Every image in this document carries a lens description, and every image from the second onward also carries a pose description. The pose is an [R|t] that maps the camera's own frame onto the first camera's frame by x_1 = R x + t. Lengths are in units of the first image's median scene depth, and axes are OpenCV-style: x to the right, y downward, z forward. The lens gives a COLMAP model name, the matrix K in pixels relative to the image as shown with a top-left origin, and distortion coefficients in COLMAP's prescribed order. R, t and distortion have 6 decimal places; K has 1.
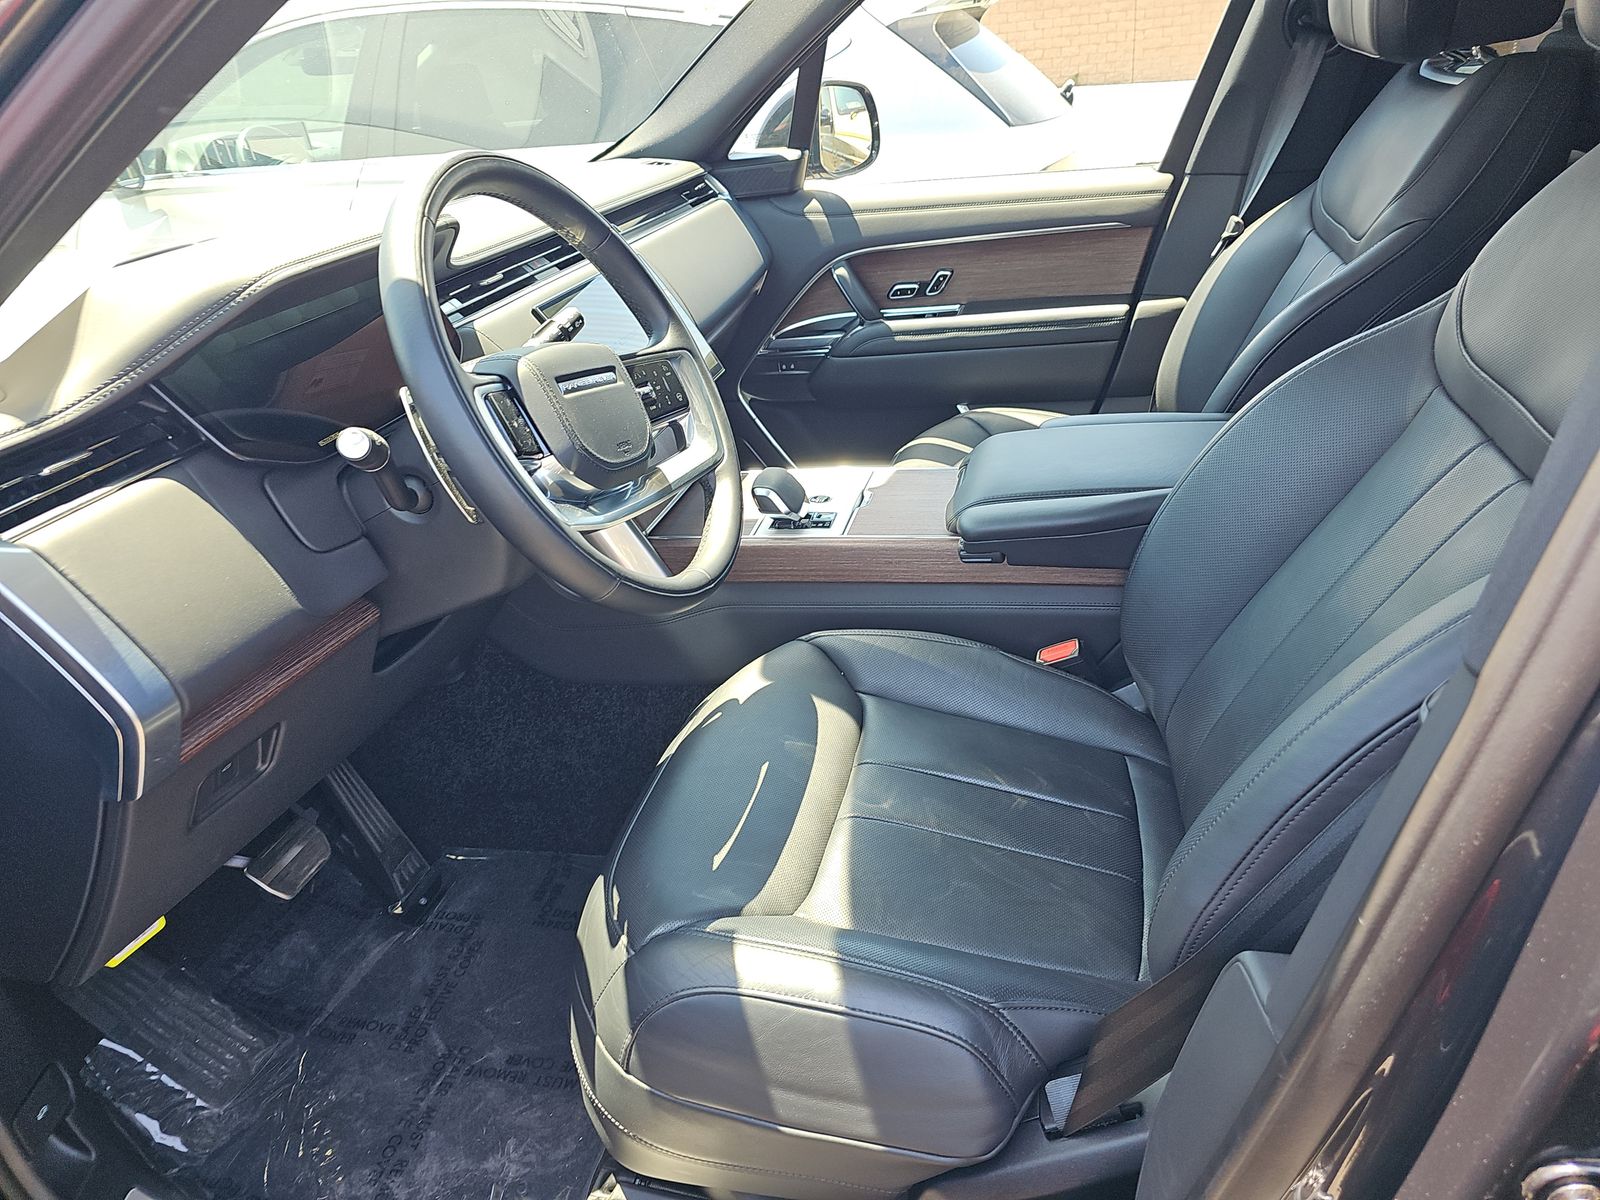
lens RADIAL K [[1084.6, 0, 803.5], [0, 1084.6, 593.2], [0, 0, 1]] dist [0.044262, -0.051020]
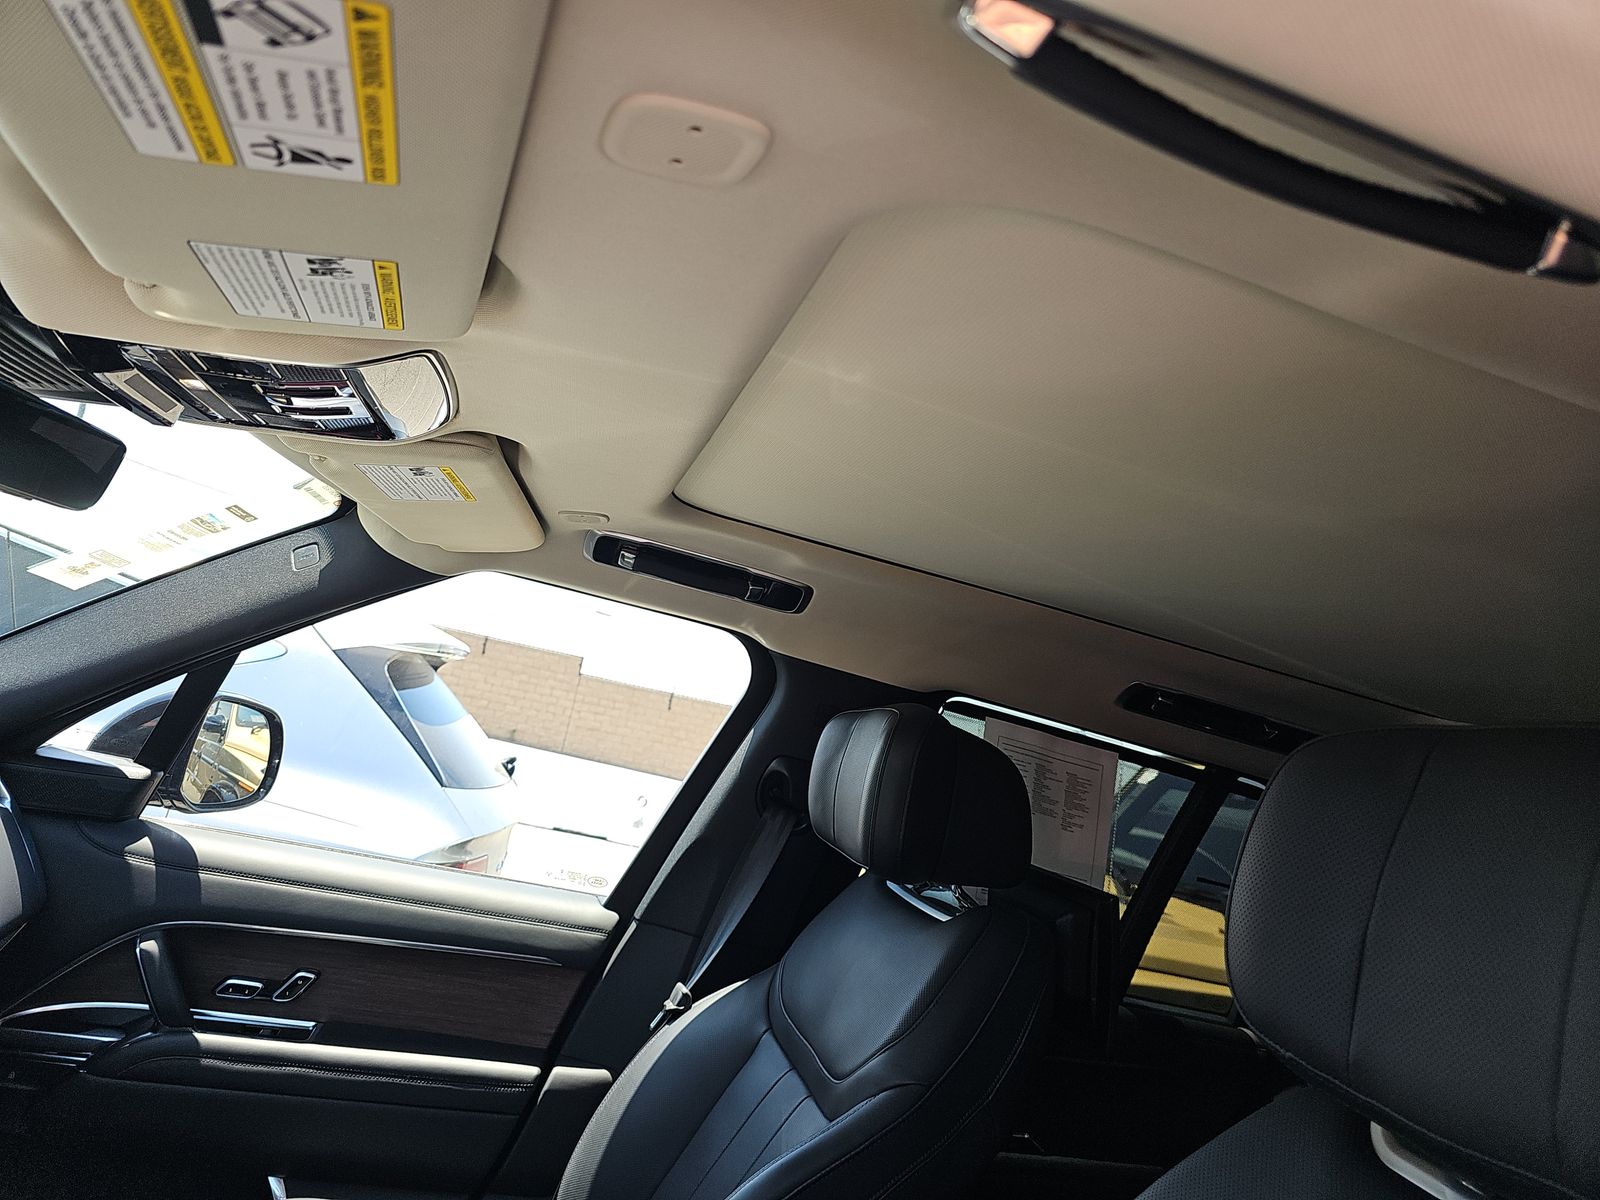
lens RADIAL K [[1084.6, 0, 803.5], [0, 1084.6, 593.2], [0, 0, 1]] dist [0.044262, -0.051020]
pose [[0.848315, 0.326995, 0.416456, 0.023618], [-0.050657, 0.833034, -0.550898, -0.121586], [-0.527063, 0.446239, 0.723240, 0.185949]]
